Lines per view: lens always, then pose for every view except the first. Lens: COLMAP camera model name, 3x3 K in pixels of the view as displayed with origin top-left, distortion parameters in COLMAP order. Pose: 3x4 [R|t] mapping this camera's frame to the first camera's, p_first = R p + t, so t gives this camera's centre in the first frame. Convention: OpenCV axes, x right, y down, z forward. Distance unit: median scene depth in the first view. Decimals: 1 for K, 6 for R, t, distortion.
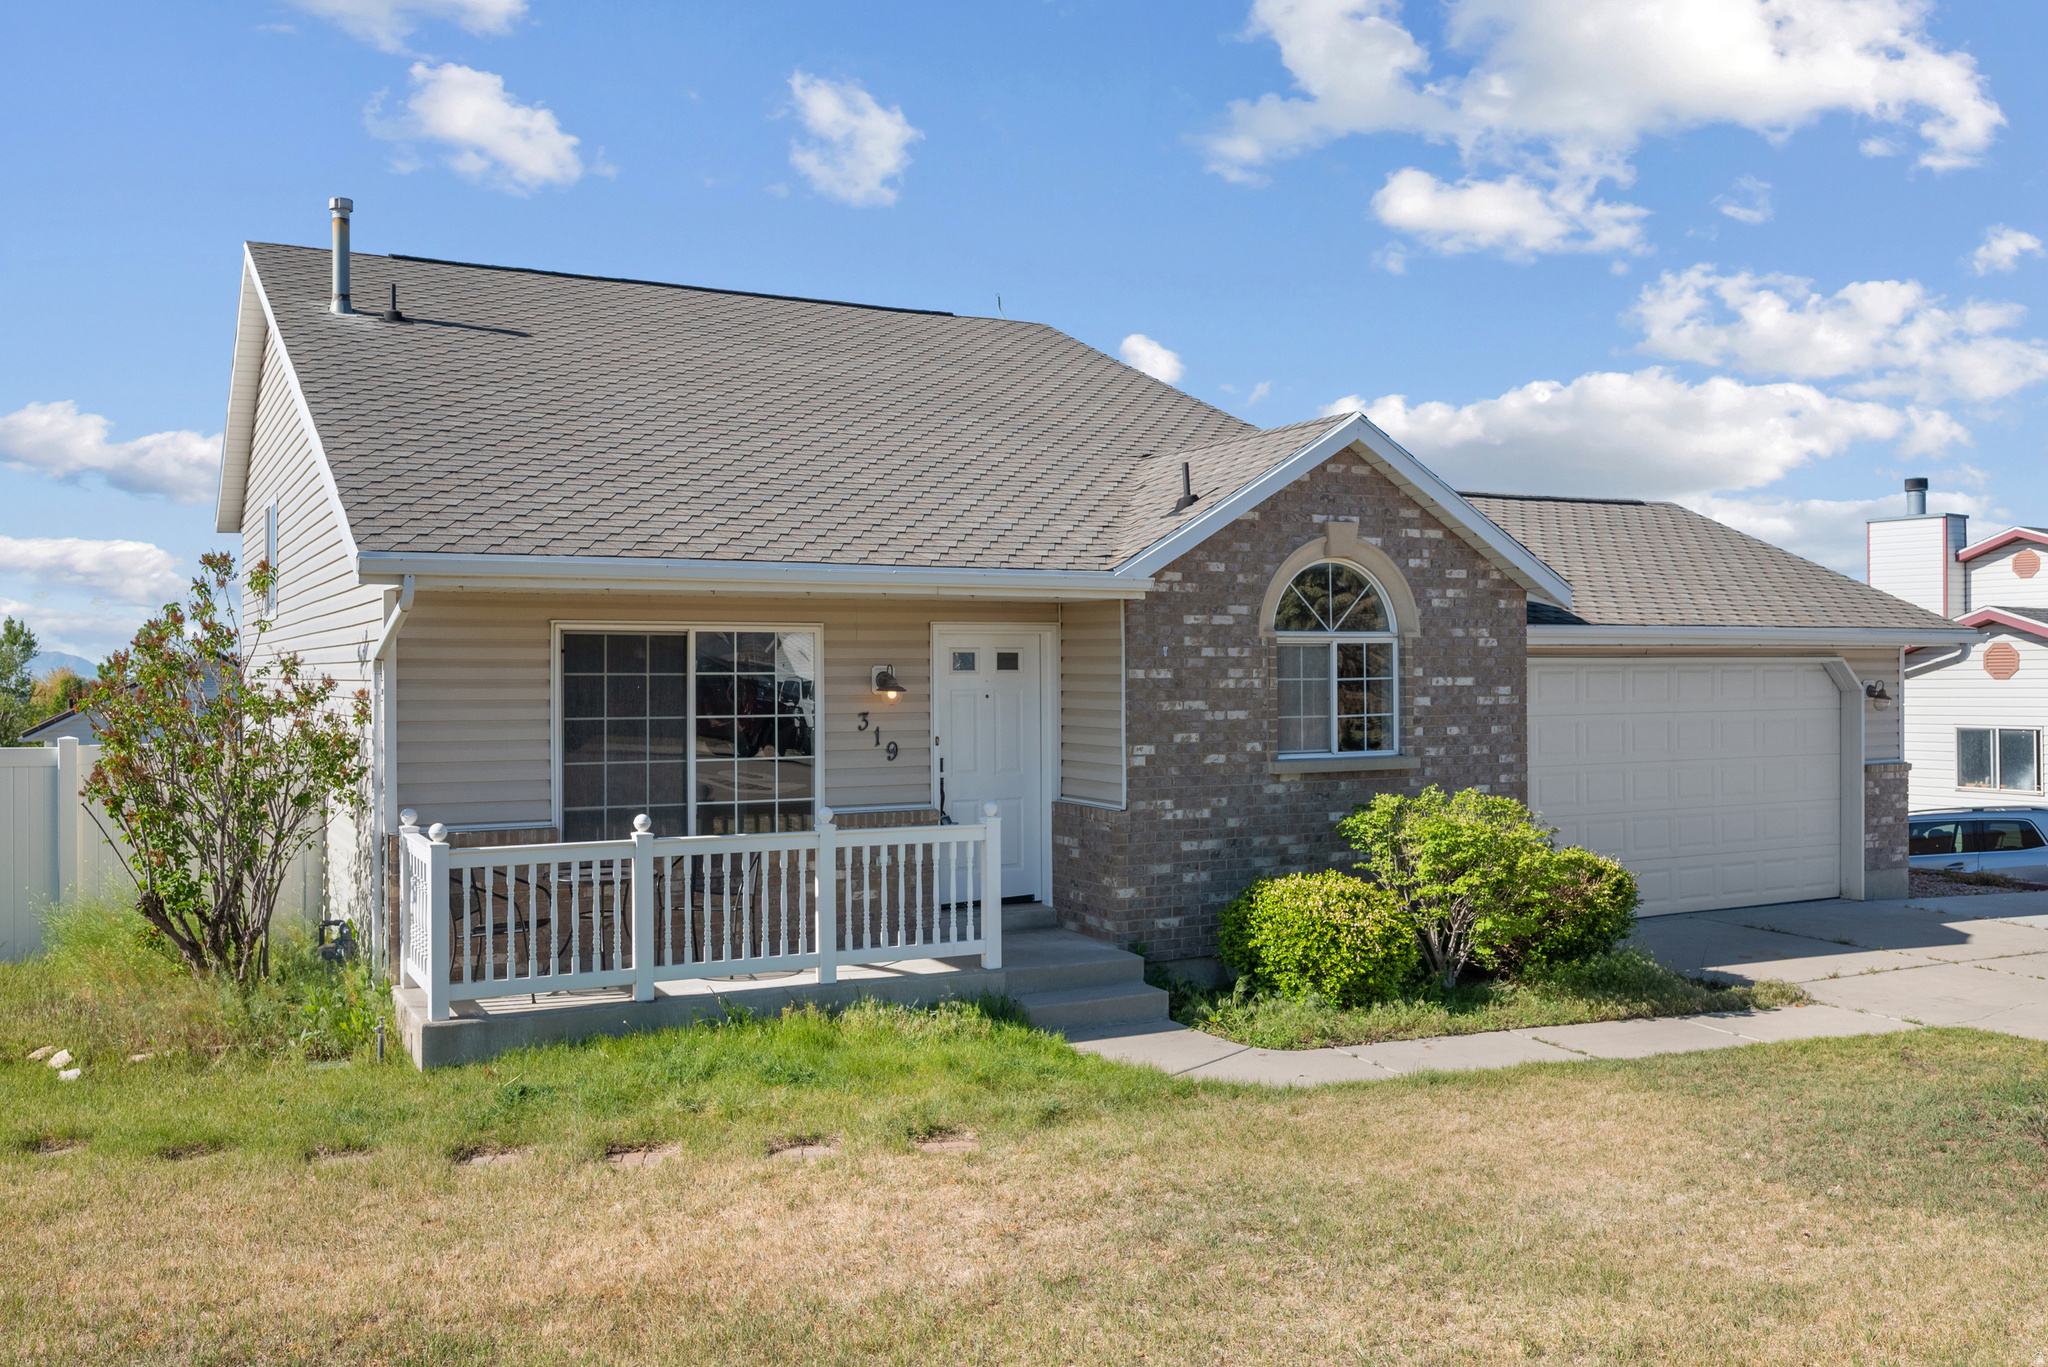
lens RADIAL K [[1706.3, 0, 1018.7], [0, 1706.3, 671.7], [0, 0, 1]] dist [0.001062, -0.001559]
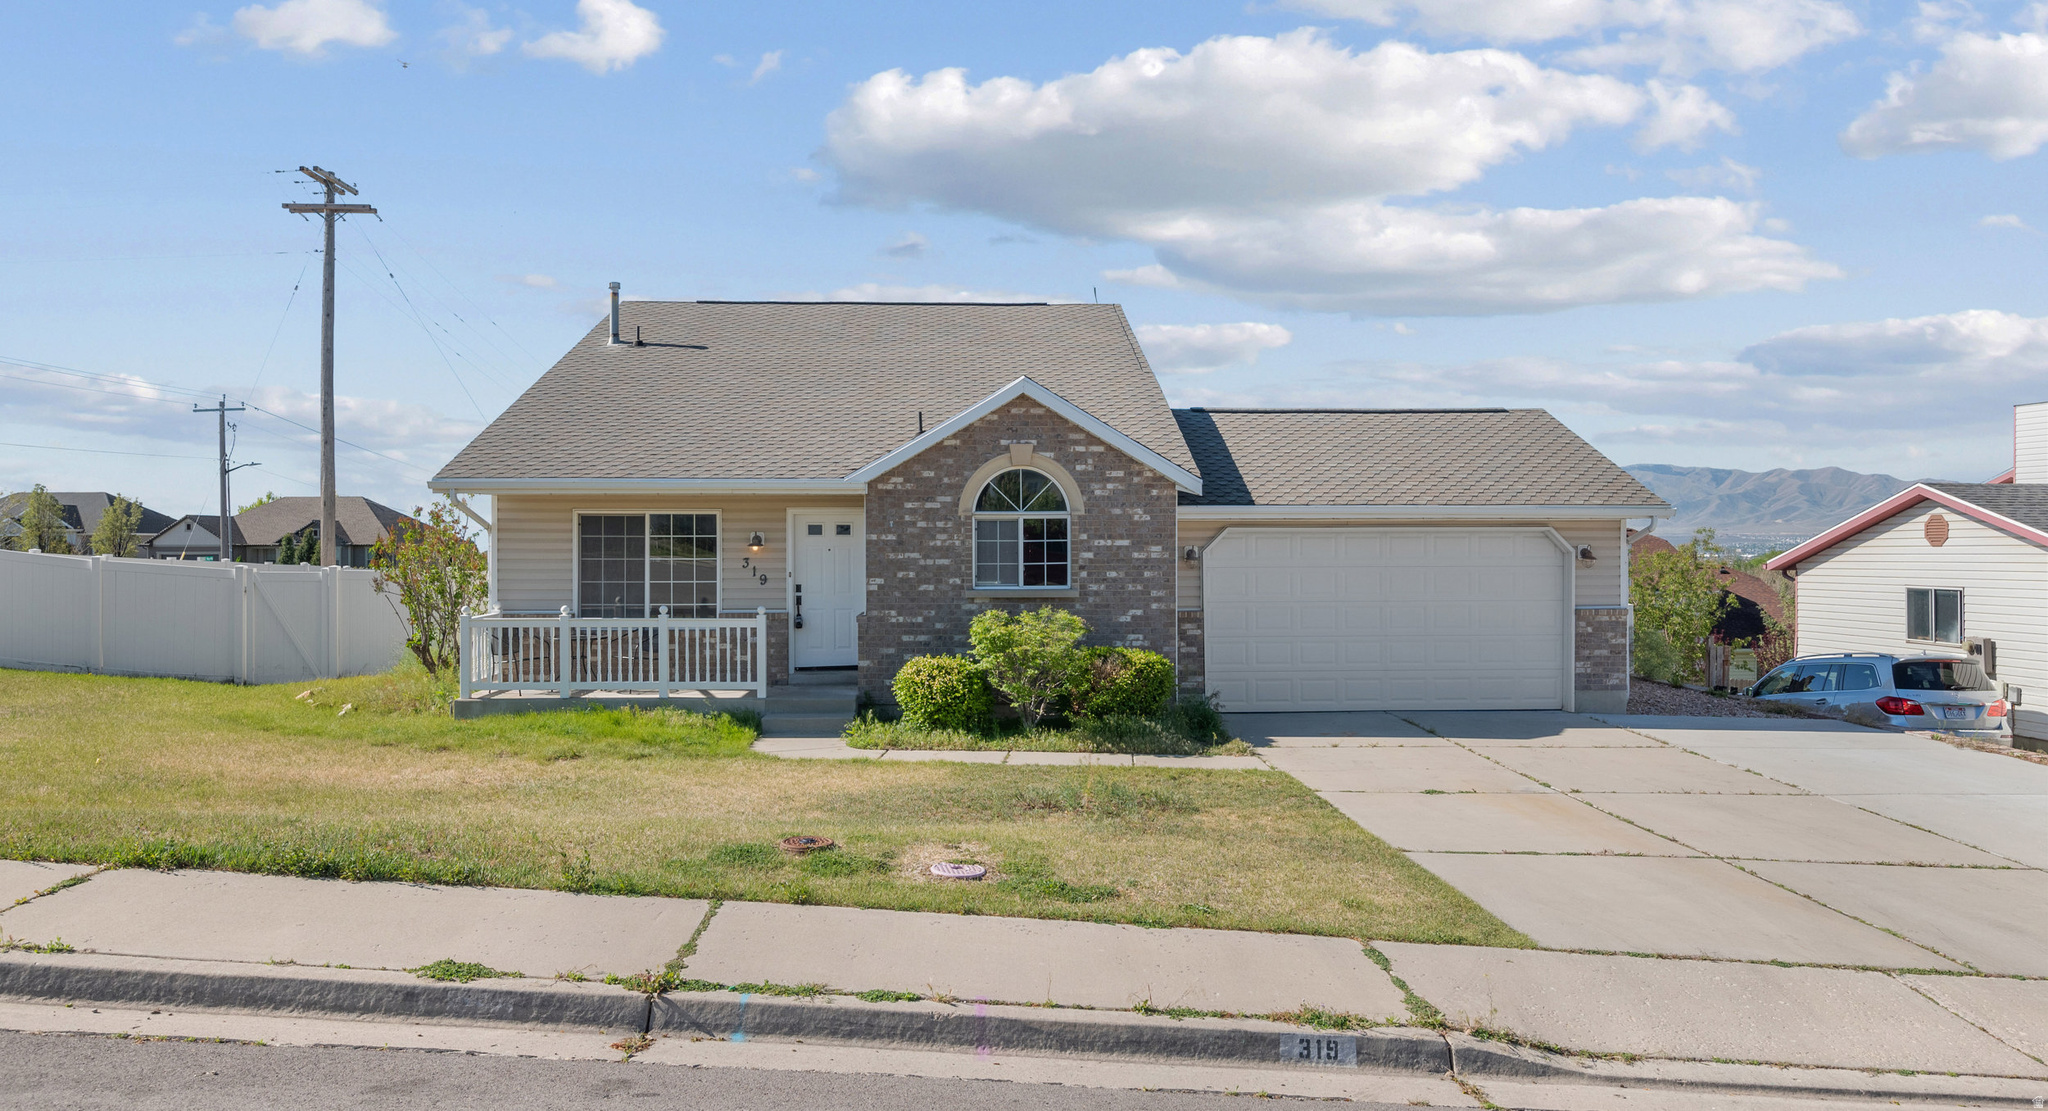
lens RADIAL K [[1320.5, 0, 1024.0], [0, 1320.5, 555.5], [0, 0, 1]] dist [0.002752, 0.000985]
pose [[0.902305, 0.008112, -0.431022, 0.757038], [-0.003158, 0.999920, 0.012209, 0.003126], [0.431086, -0.009655, 0.902259, -0.135441]]
